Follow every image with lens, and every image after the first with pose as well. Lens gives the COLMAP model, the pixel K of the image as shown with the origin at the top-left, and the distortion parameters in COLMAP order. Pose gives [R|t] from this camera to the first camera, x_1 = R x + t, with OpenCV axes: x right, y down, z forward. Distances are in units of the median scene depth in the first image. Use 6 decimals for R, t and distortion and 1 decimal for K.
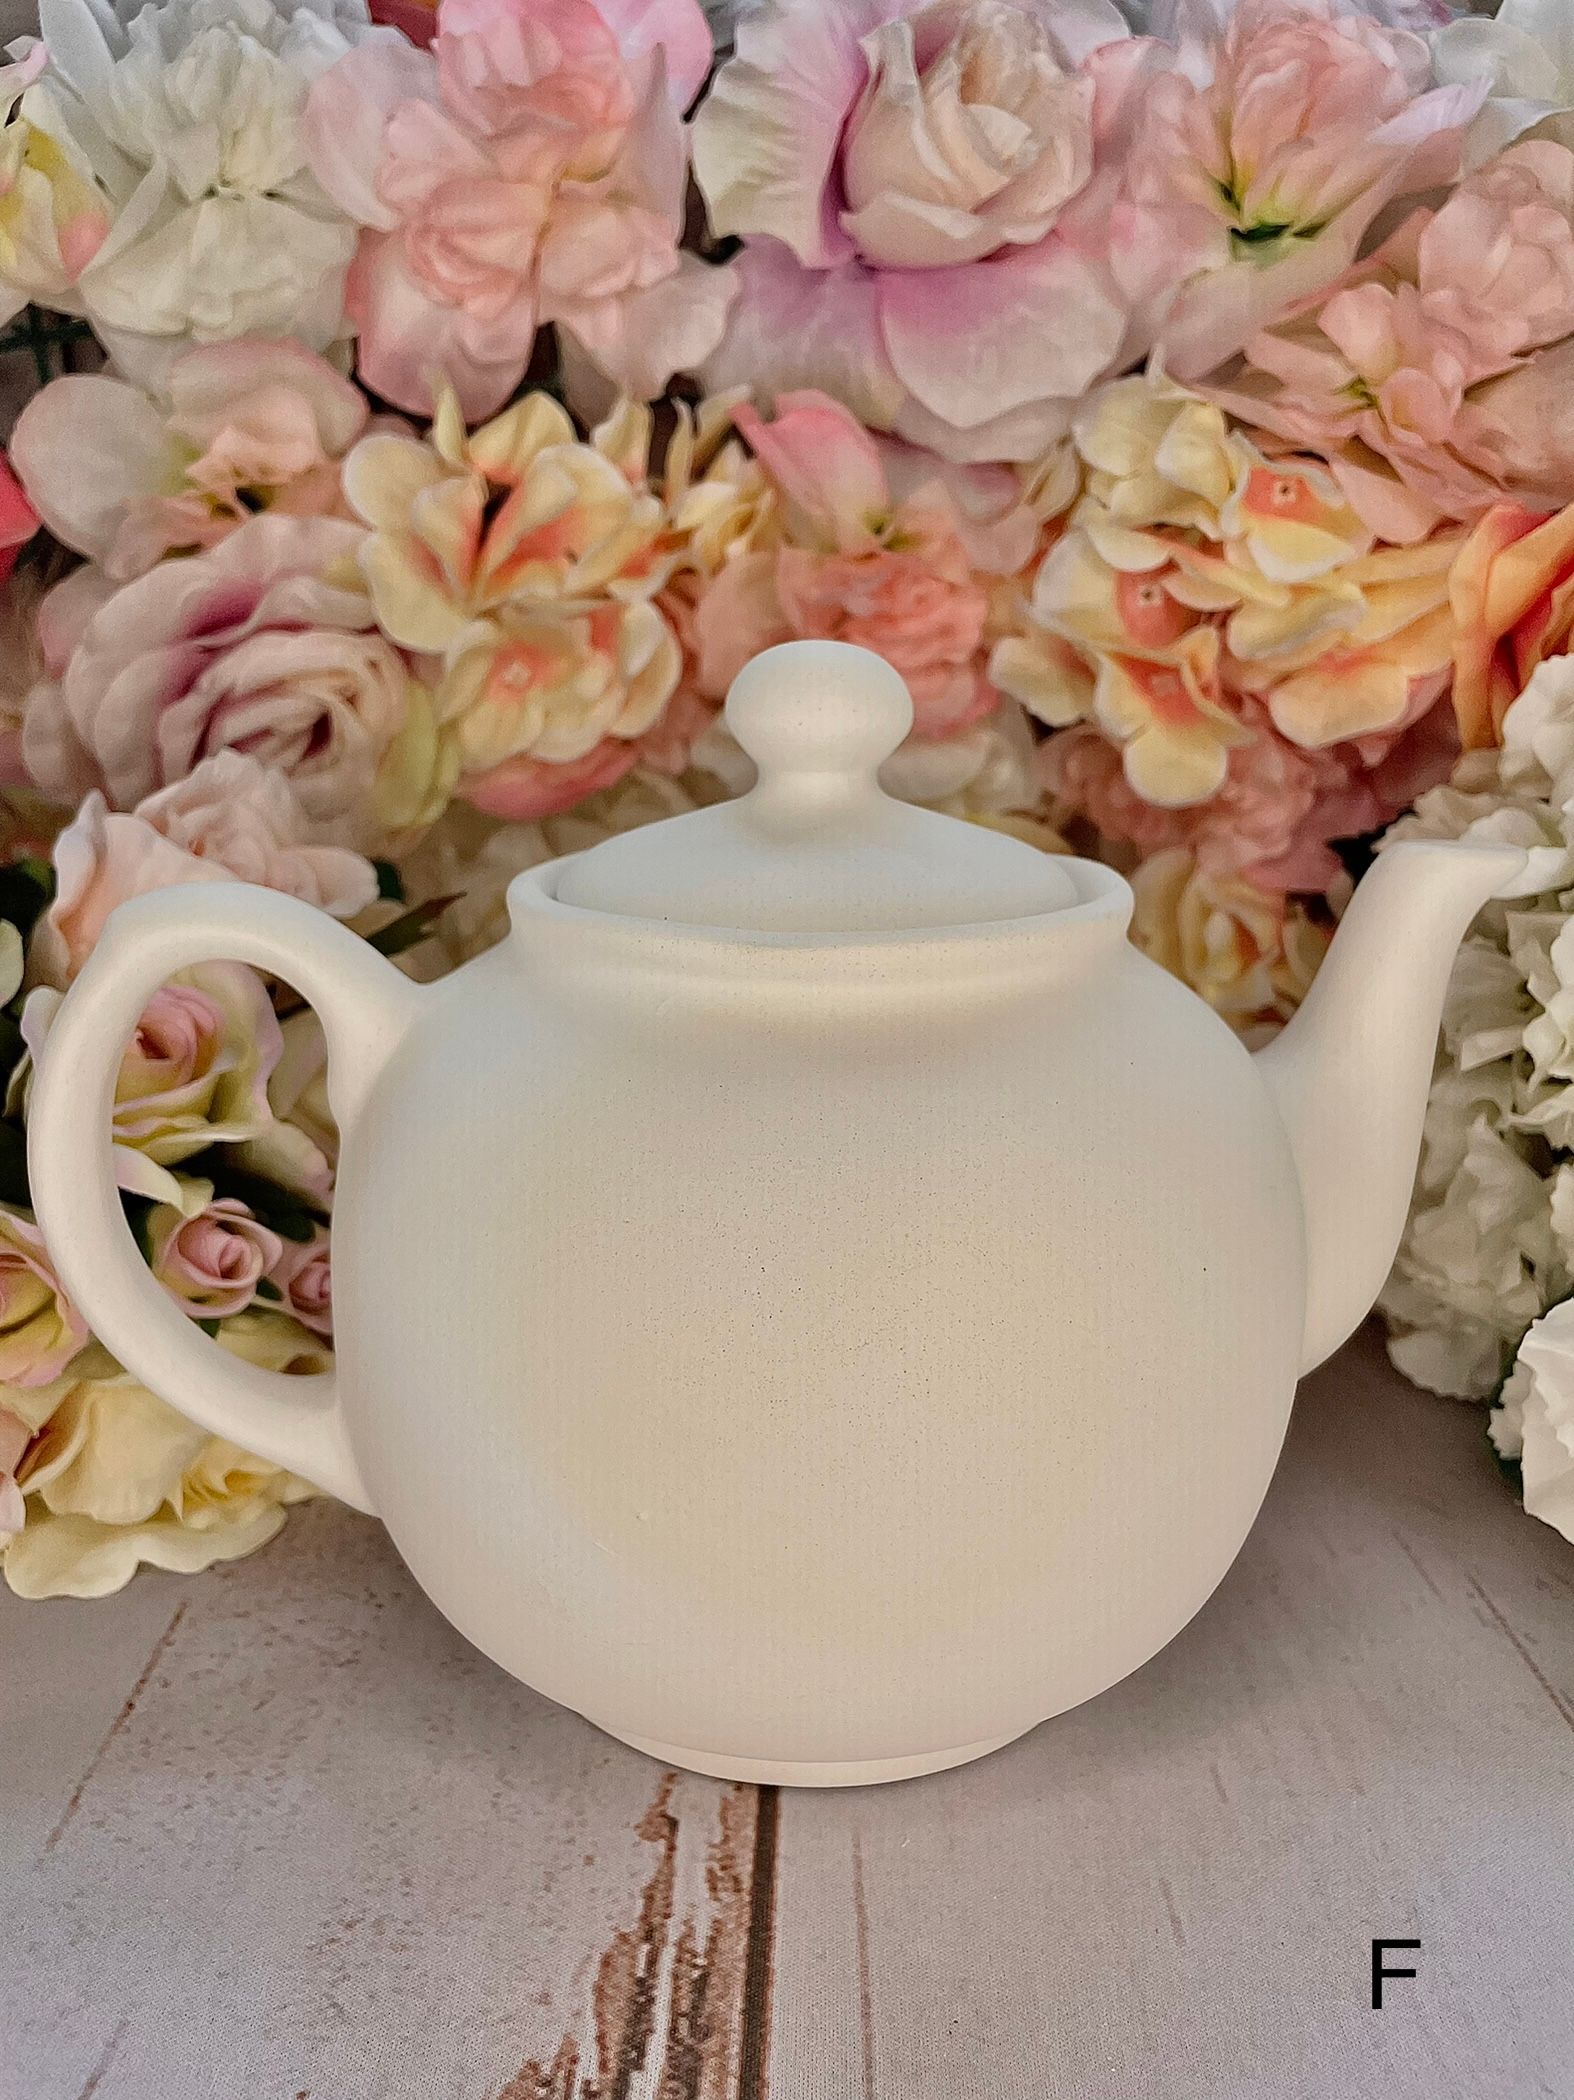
lens RADIAL K [[1670.6, 0, 793.6], [0, 1670.6, 1029.3], [0, 0, 1]] dist [0.049436, -0.094320]
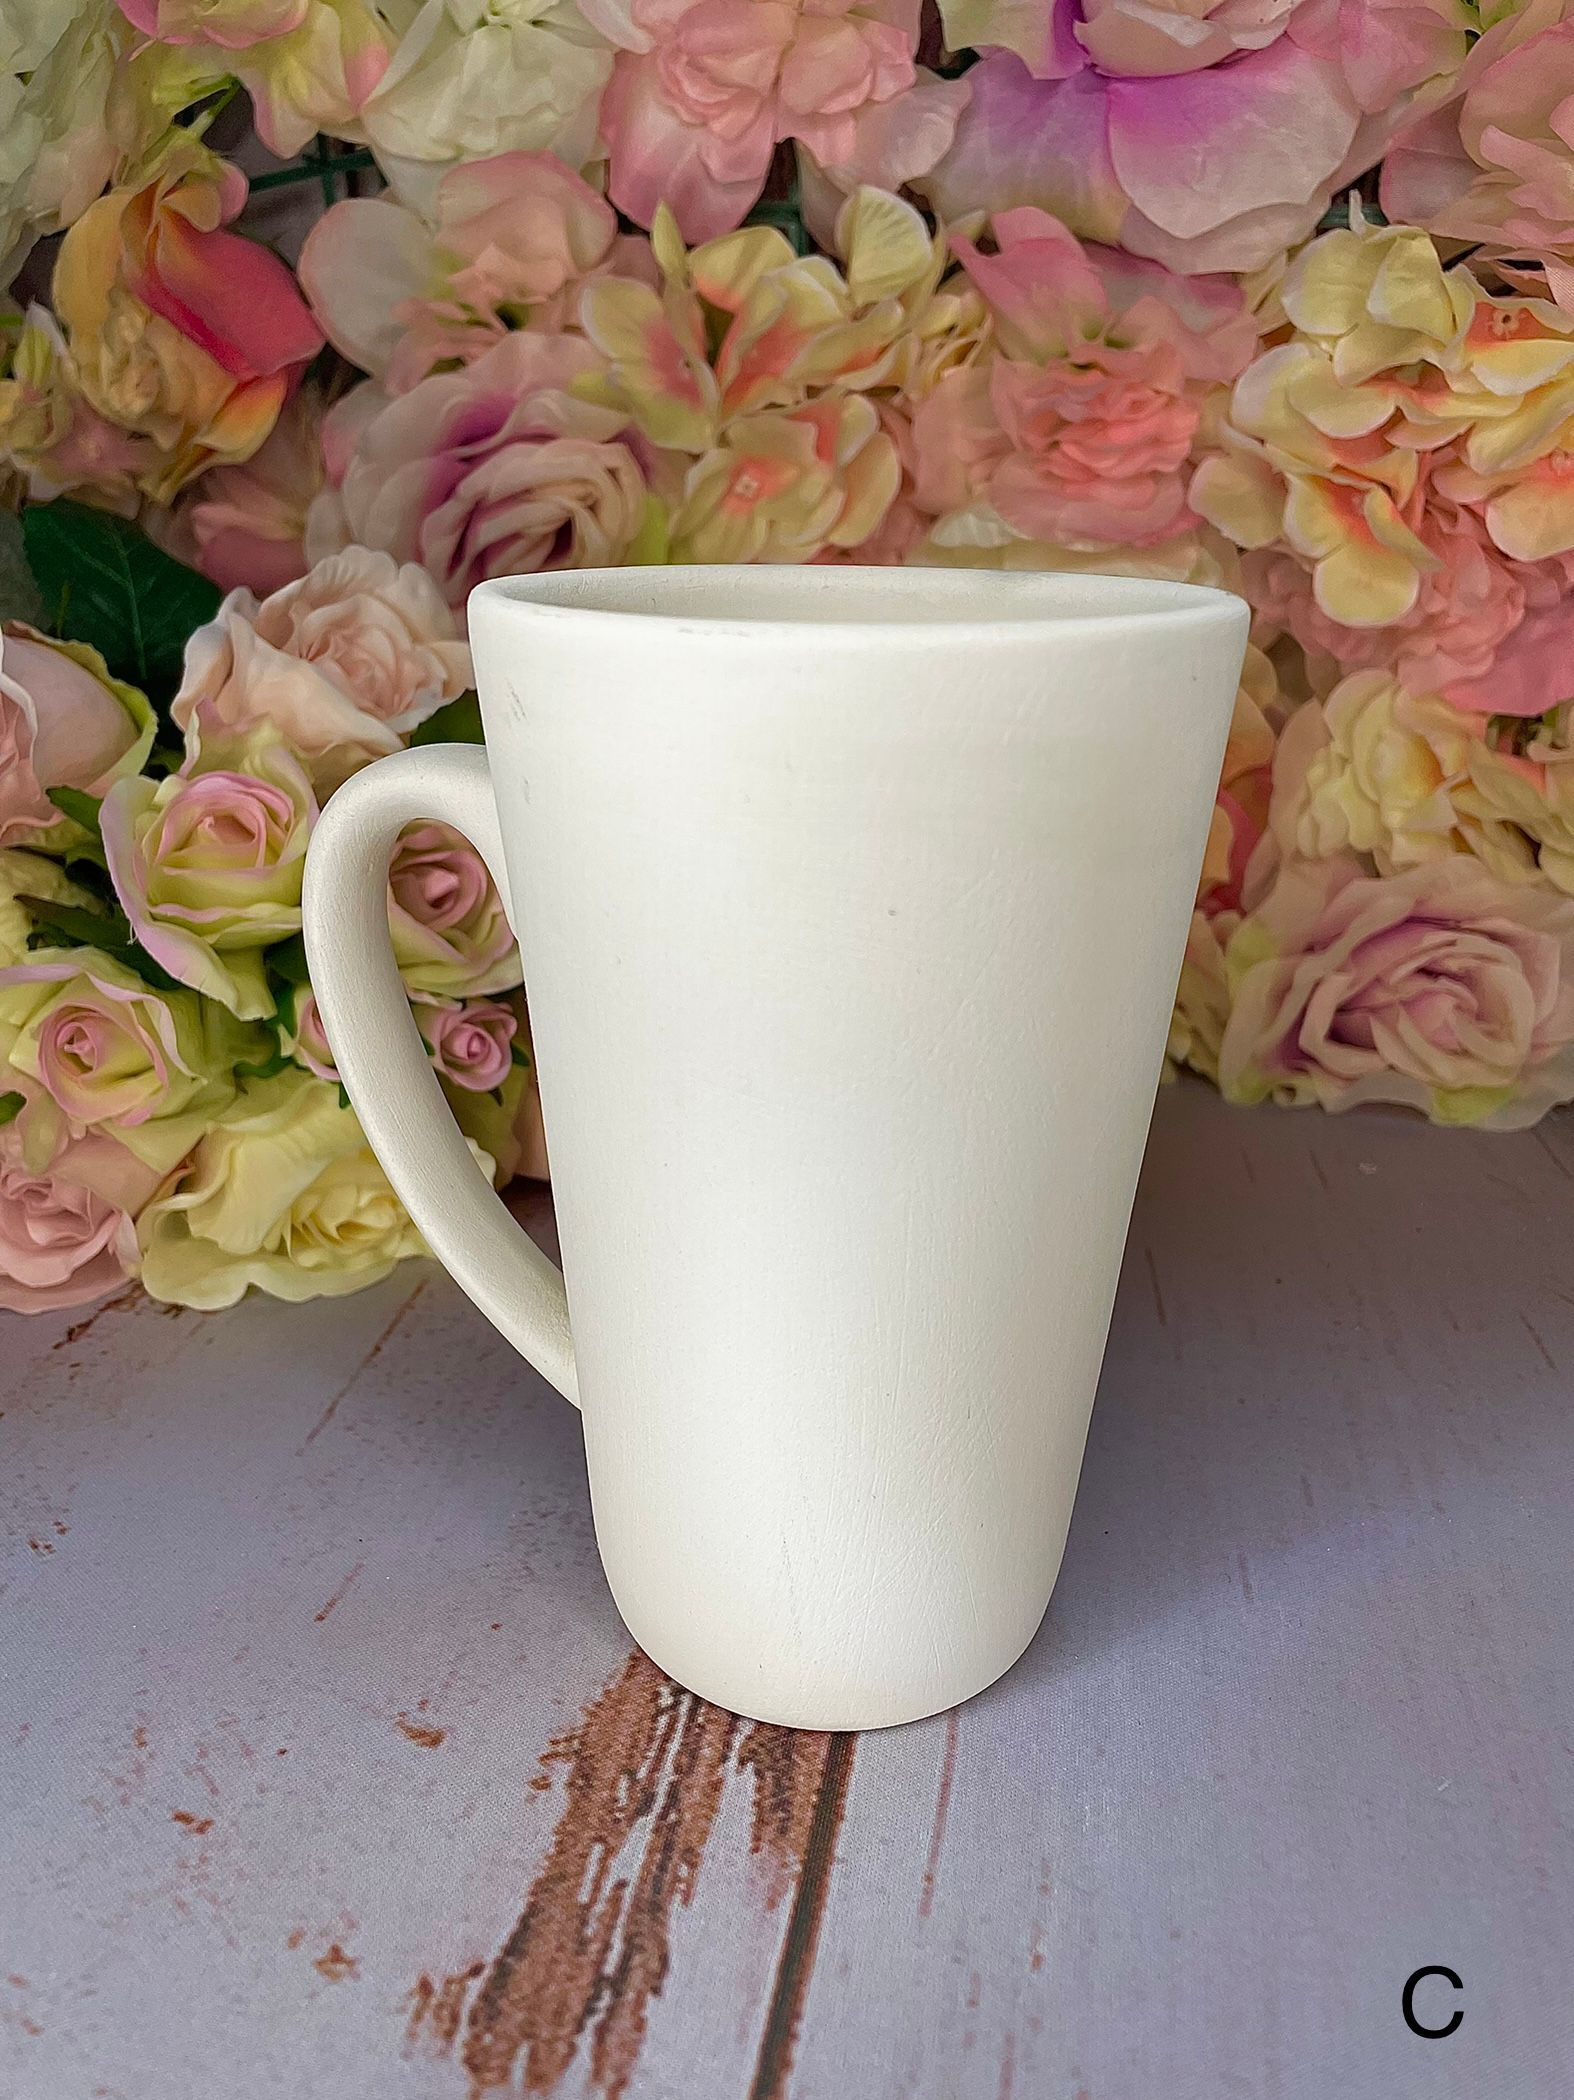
lens RADIAL K [[1670.6, 0, 783.6], [0, 1670.6, 1041.0], [0, 0, 1]] dist [0.049436, -0.094320]
pose [[0.987361, 0.055945, -0.148283, 0.040526], [-0.042930, 0.995055, 0.089564, 0.046807], [0.152560, -0.082066, 0.984881, -0.082706]]
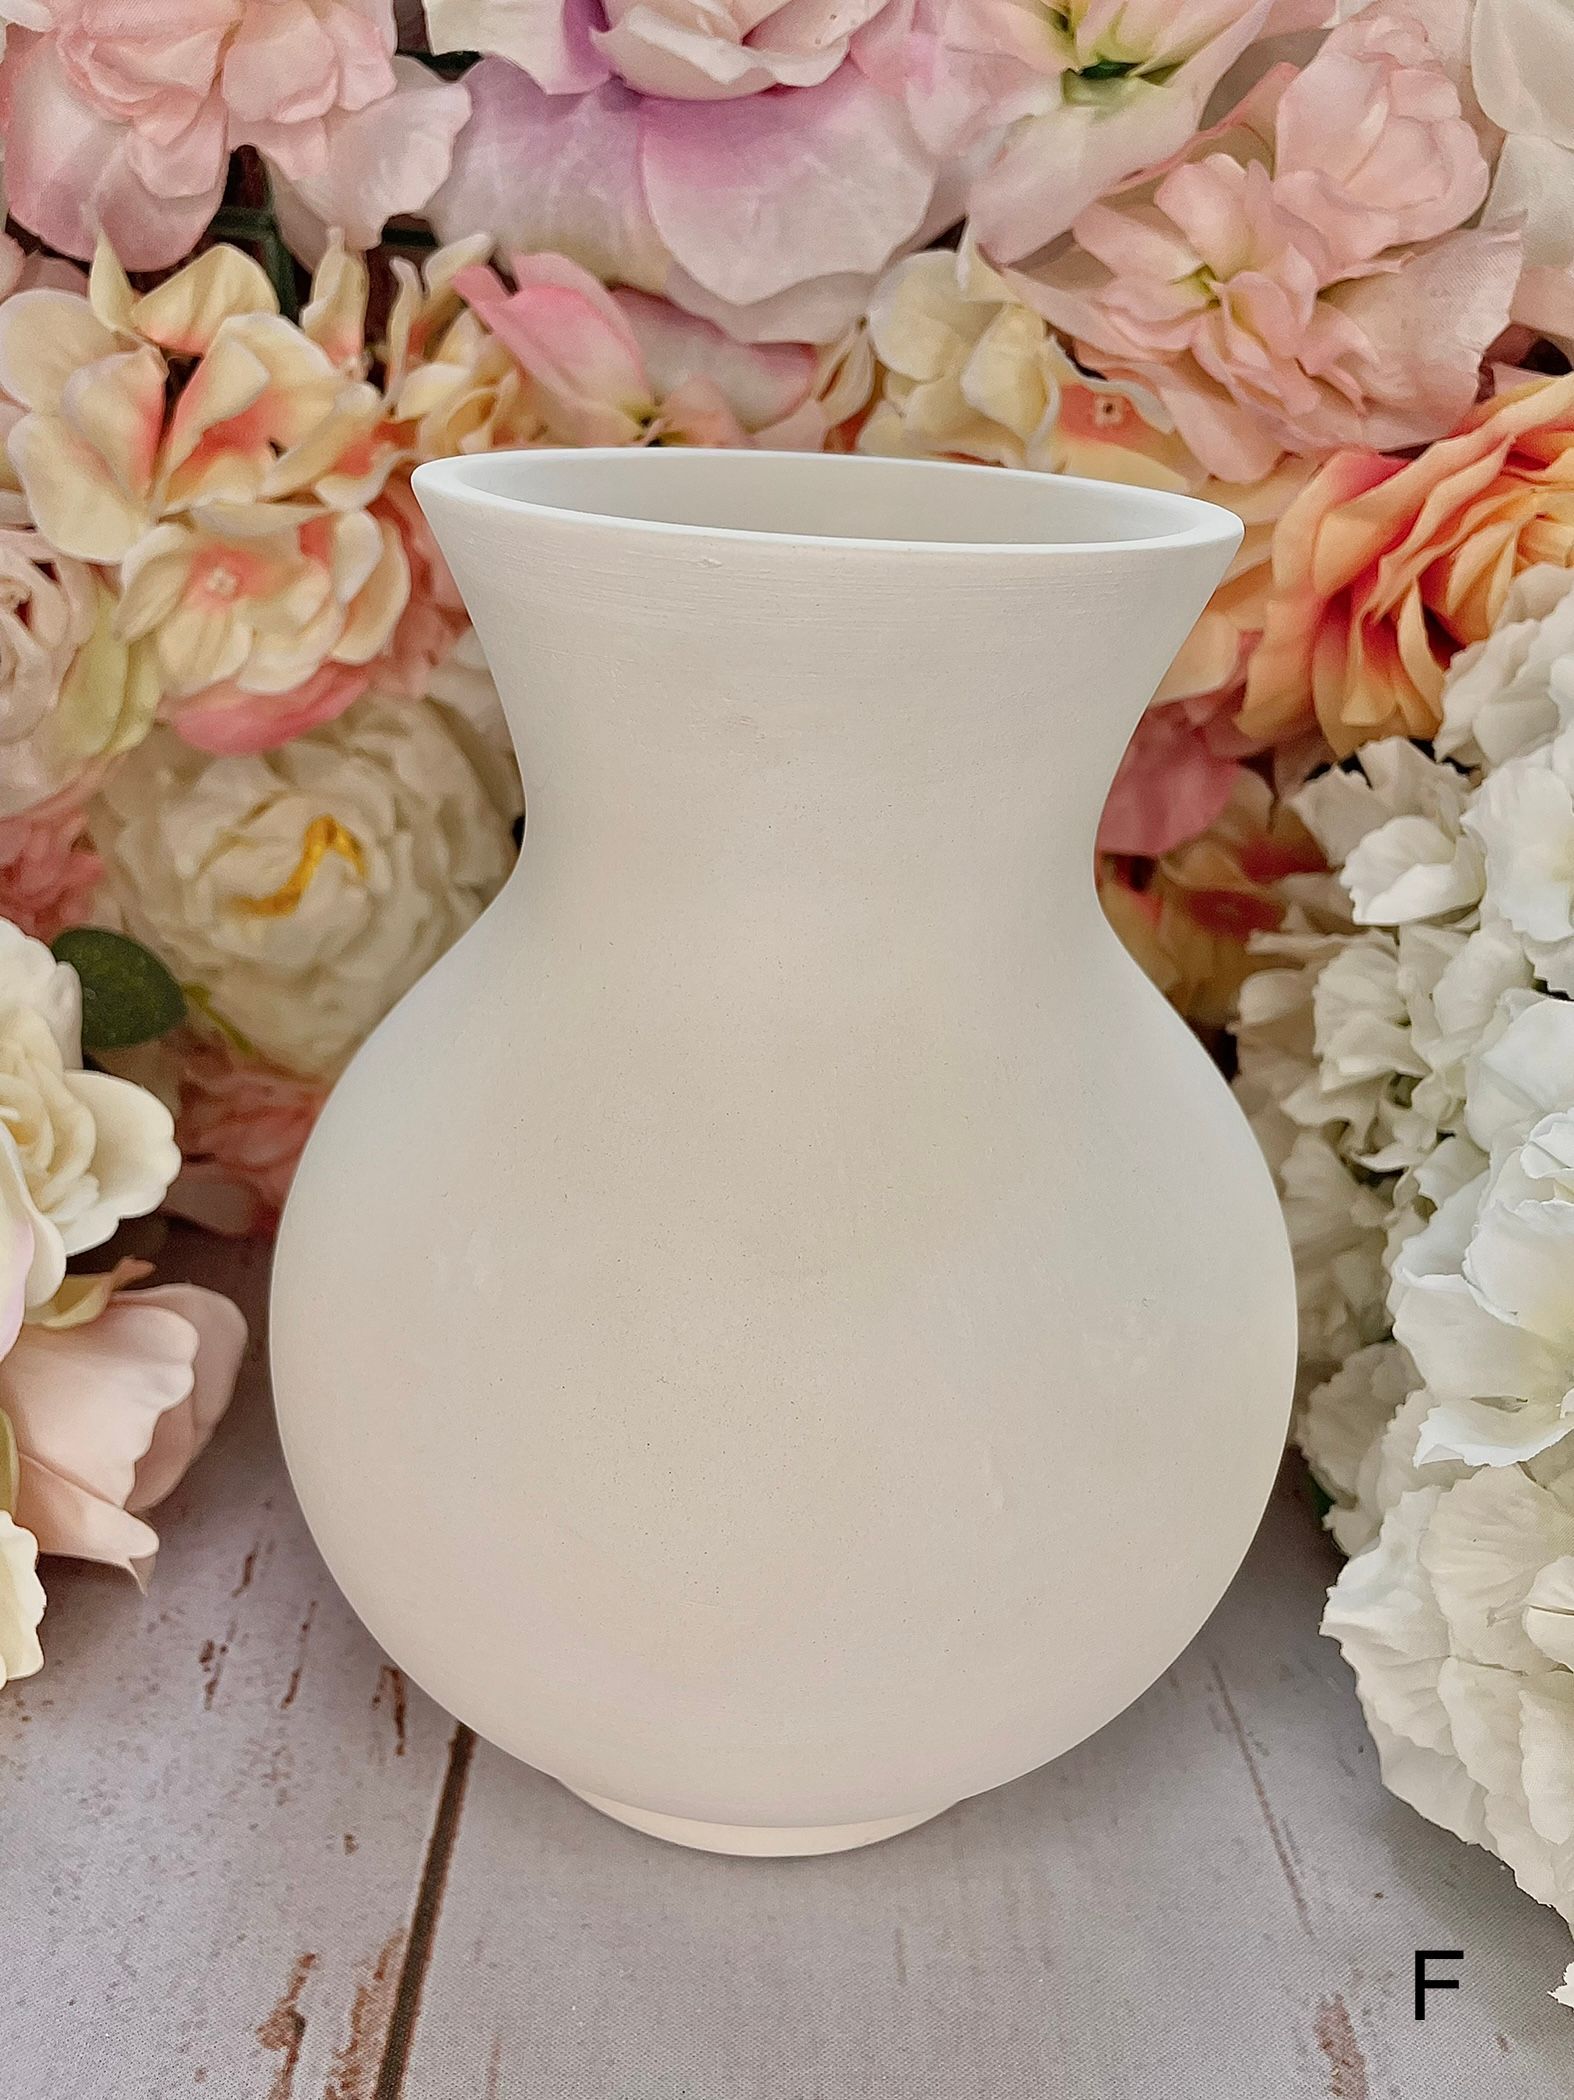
lens RADIAL K [[1670.6, 0, 813.9], [0, 1670.6, 1031.4], [0, 0, 1]] dist [0.049436, -0.094320]
pose [[0.998646, 0.012155, 0.050588, 0.103494], [-0.020560, 0.985384, 0.169100, -0.148949], [-0.047793, -0.169911, 0.984300, 0.114808]]
